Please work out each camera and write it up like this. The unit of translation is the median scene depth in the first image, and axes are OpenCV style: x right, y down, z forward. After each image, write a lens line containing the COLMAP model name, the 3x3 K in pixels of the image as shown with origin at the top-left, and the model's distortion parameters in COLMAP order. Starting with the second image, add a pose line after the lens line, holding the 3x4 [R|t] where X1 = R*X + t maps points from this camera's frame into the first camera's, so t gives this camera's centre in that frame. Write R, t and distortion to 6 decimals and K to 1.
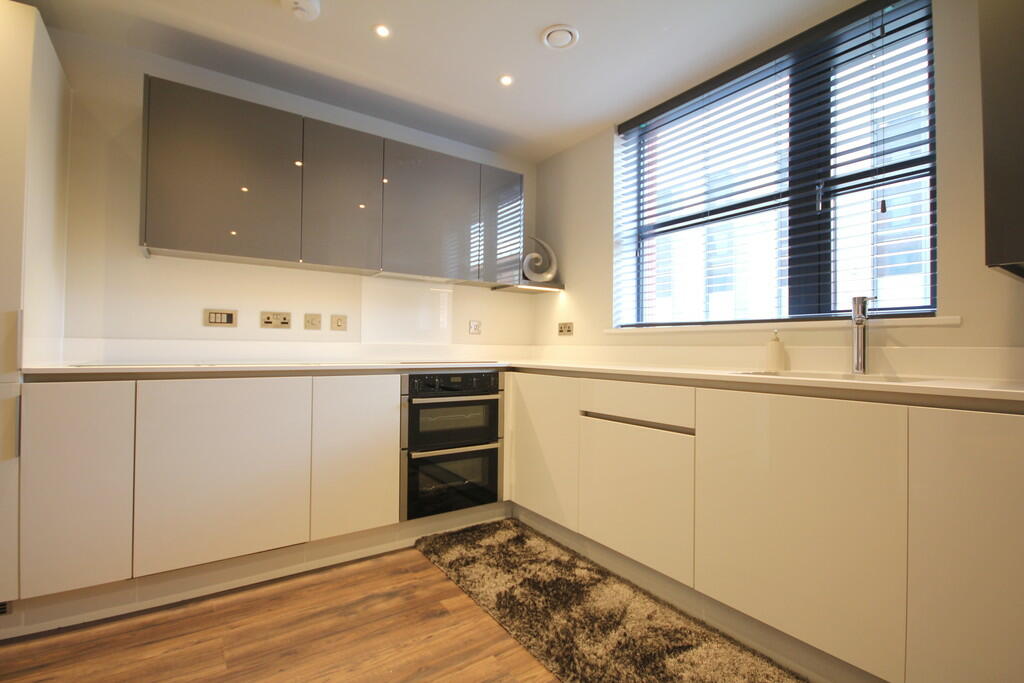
lens RADIAL K [[462.1, 0, 512.0], [0, 462.1, 341.5], [0, 0, 1]] dist [-0.049265, -0.000070]
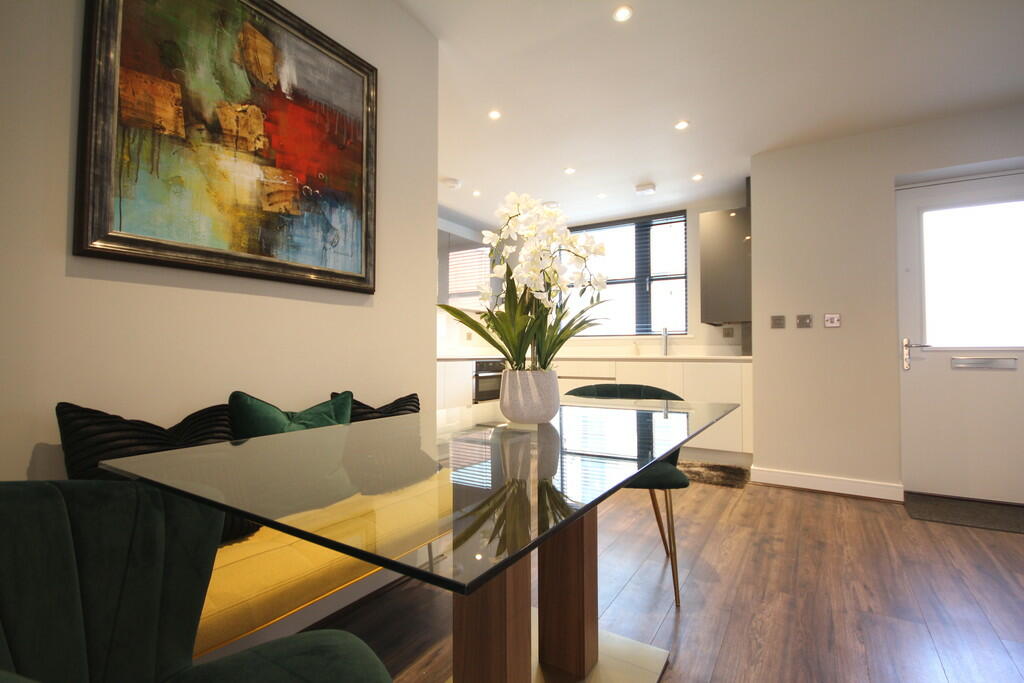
lens RADIAL K [[475.1, 0, 512.0], [0, 475.1, 341.5], [0, 0, 1]] dist [0.000021, -0.000002]
pose [[0.917490, -0.005504, 0.397720, -0.986722], [0.005855, 0.999983, 0.000333, -0.016975], [-0.397715, 0.002023, 0.917507, -1.043619]]
